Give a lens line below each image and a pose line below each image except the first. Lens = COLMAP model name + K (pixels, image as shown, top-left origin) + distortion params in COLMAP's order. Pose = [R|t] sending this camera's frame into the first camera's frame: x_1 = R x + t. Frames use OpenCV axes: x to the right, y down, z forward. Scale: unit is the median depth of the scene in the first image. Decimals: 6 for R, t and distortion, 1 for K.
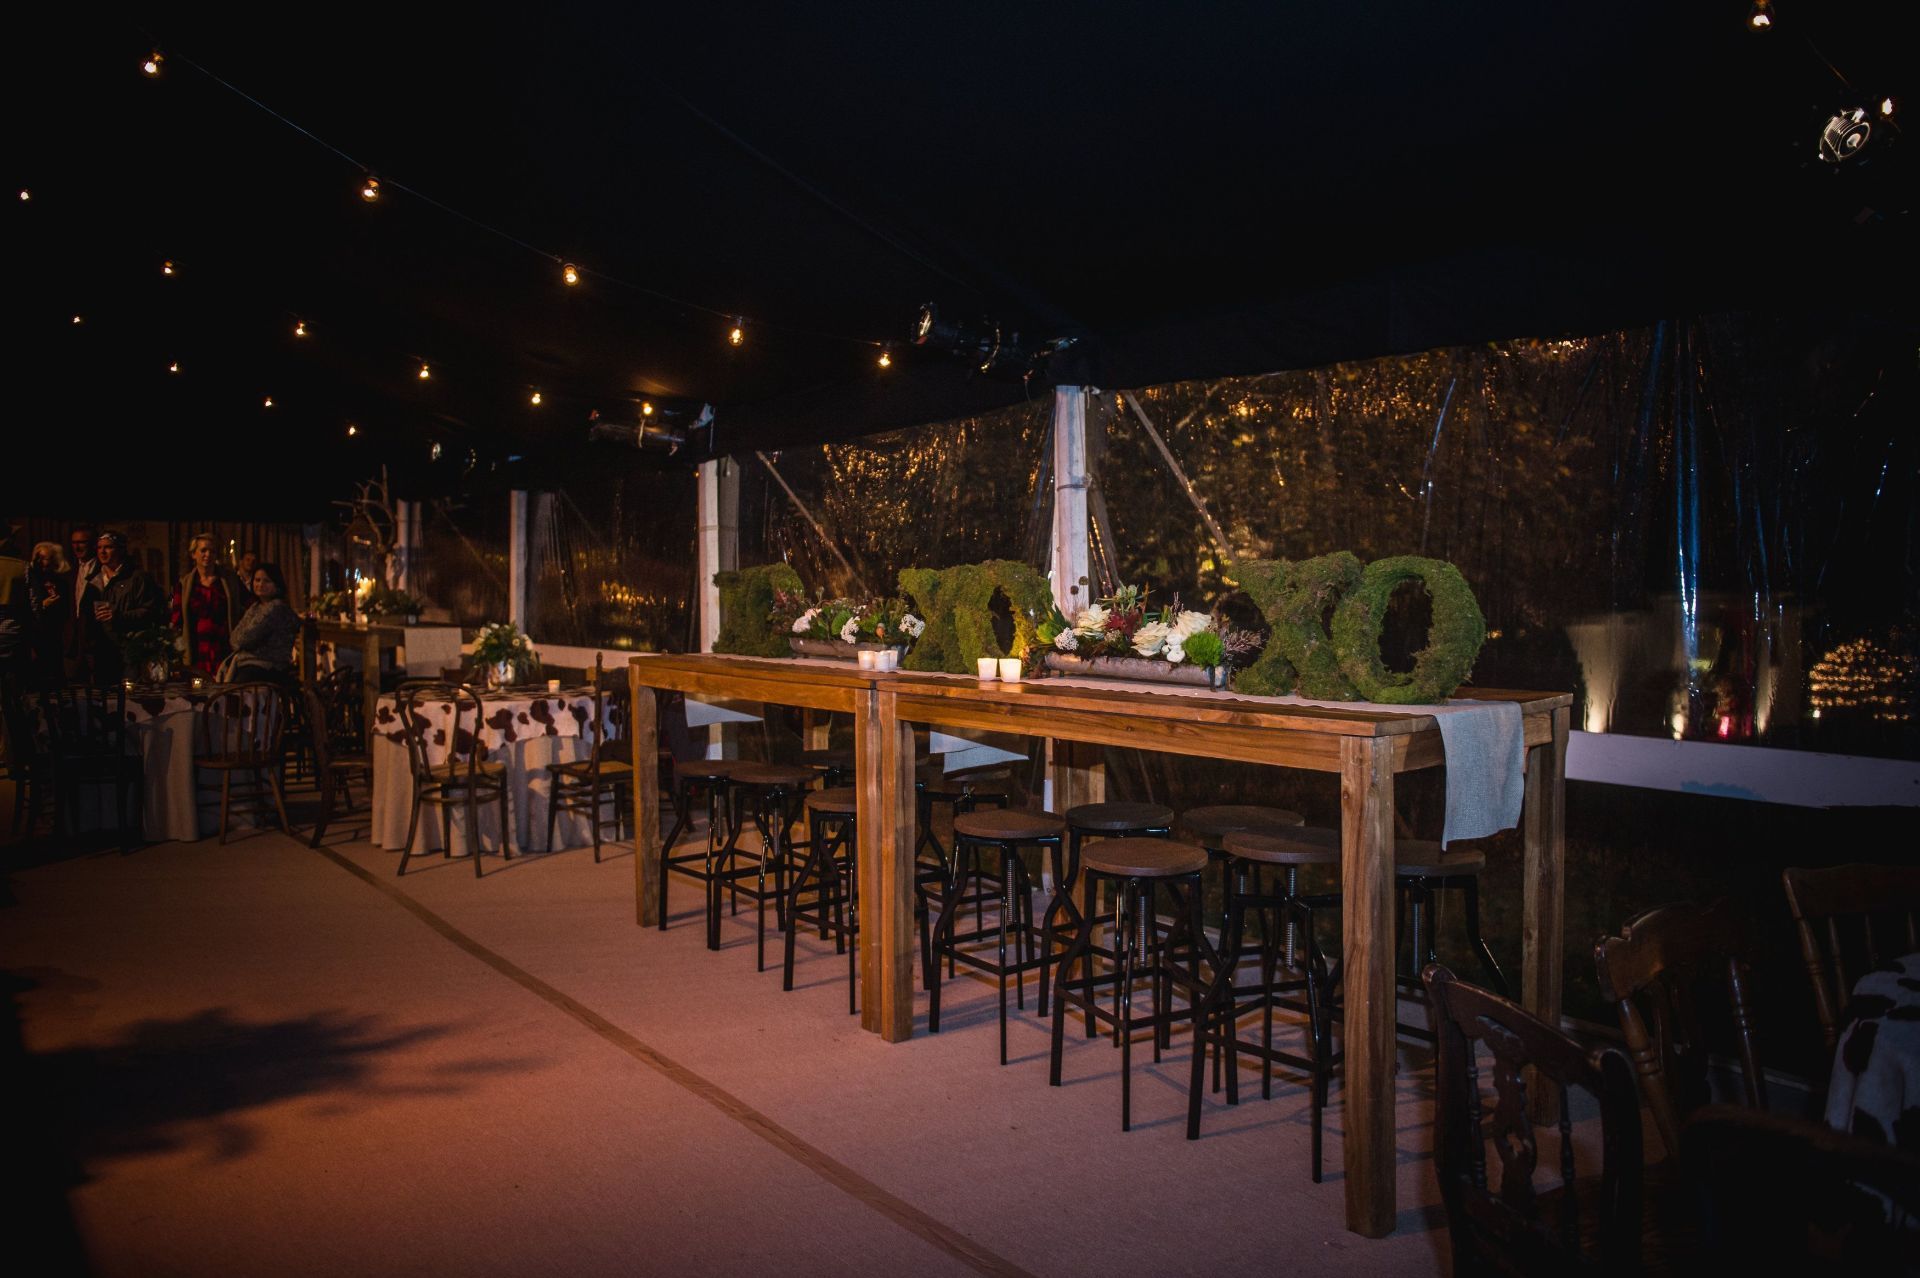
lens RADIAL K [[1338.5, 0, 956.6], [0, 1338.5, 642.4], [0, 0, 1]] dist [-0.047118, -0.001922]
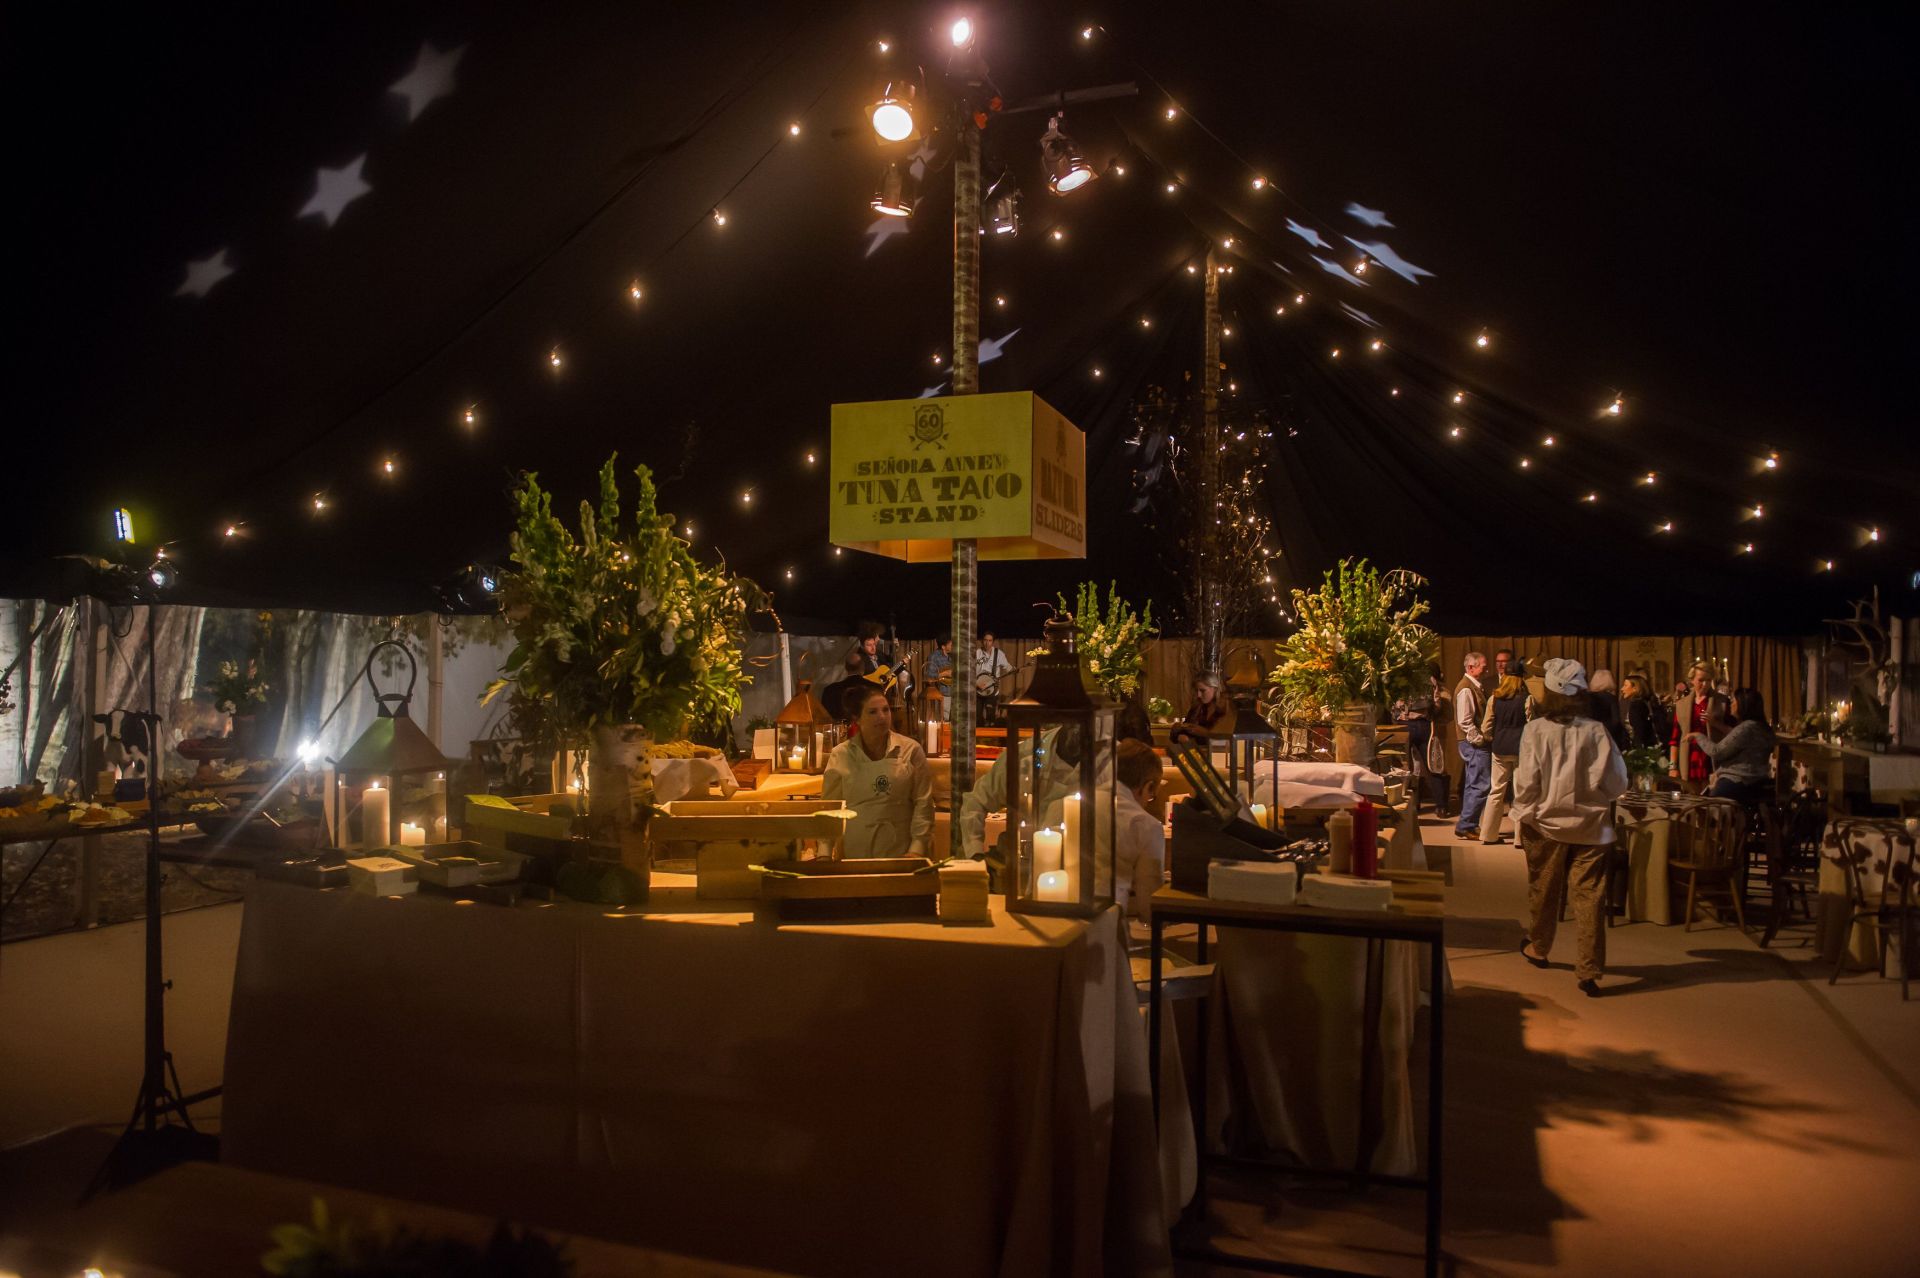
lens RADIAL K [[1338.5, 0, 956.6], [0, 1338.5, 642.4], [0, 0, 1]] dist [-0.047118, -0.001922]
pose [[0.495902, -0.008909, -0.868333, 0.156474], [-0.042859, 0.998478, -0.034721, -0.039994], [0.867320, 0.054434, 0.494766, -0.191526]]
